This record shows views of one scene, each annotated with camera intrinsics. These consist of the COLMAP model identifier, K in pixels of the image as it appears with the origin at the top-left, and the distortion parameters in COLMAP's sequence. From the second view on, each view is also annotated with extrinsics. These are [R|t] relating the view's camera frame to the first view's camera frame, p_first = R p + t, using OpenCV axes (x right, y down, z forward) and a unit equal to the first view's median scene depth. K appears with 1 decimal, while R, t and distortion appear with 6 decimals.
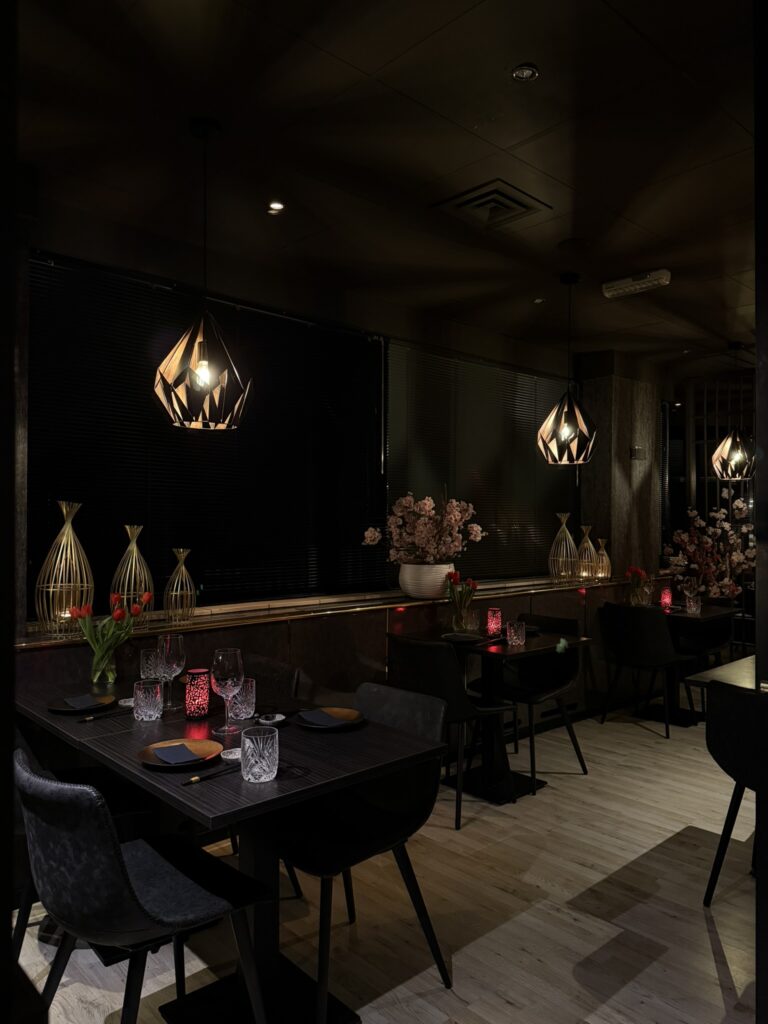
lens RADIAL K [[723.4, 0, 383.7], [0, 723.4, 510.0], [0, 0, 1]] dist [0.019568, -0.006363]
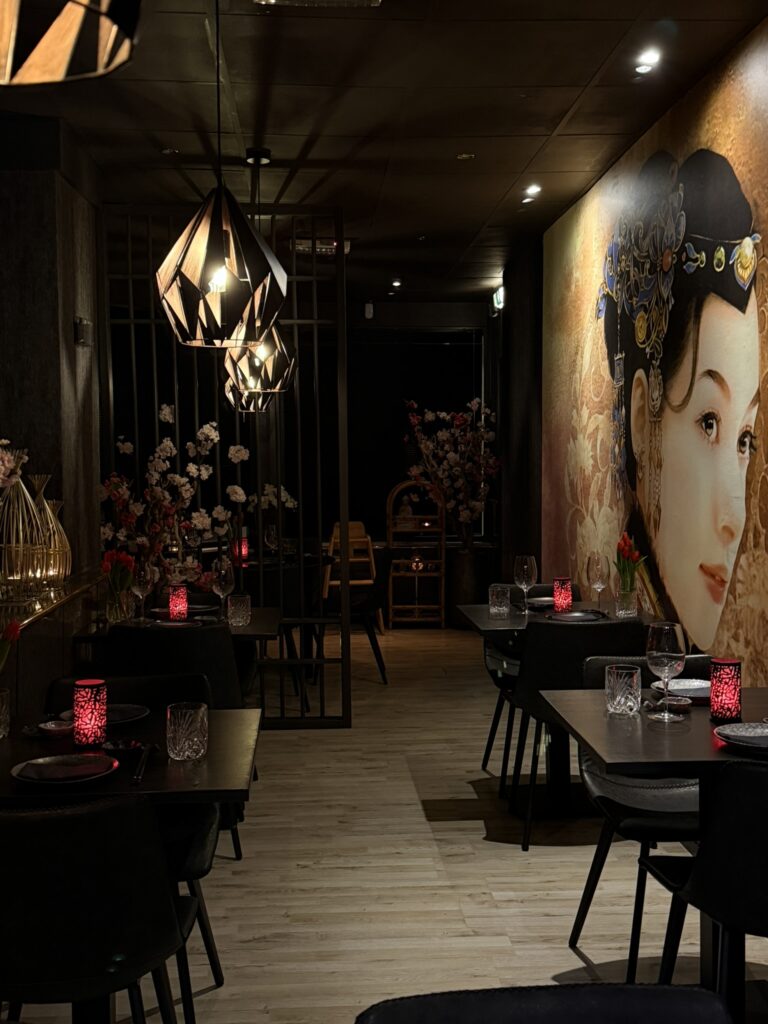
lens RADIAL K [[1173.8, 0, 384.0], [0, 1173.8, 514.7], [0, 0, 1]] dist [0.033449, 0.000000]
pose [[0.643440, -0.050212, 0.763848, -0.208742], [0.004806, 0.998092, 0.061562, 0.001670], [-0.765481, -0.035941, 0.642454, 0.369290]]
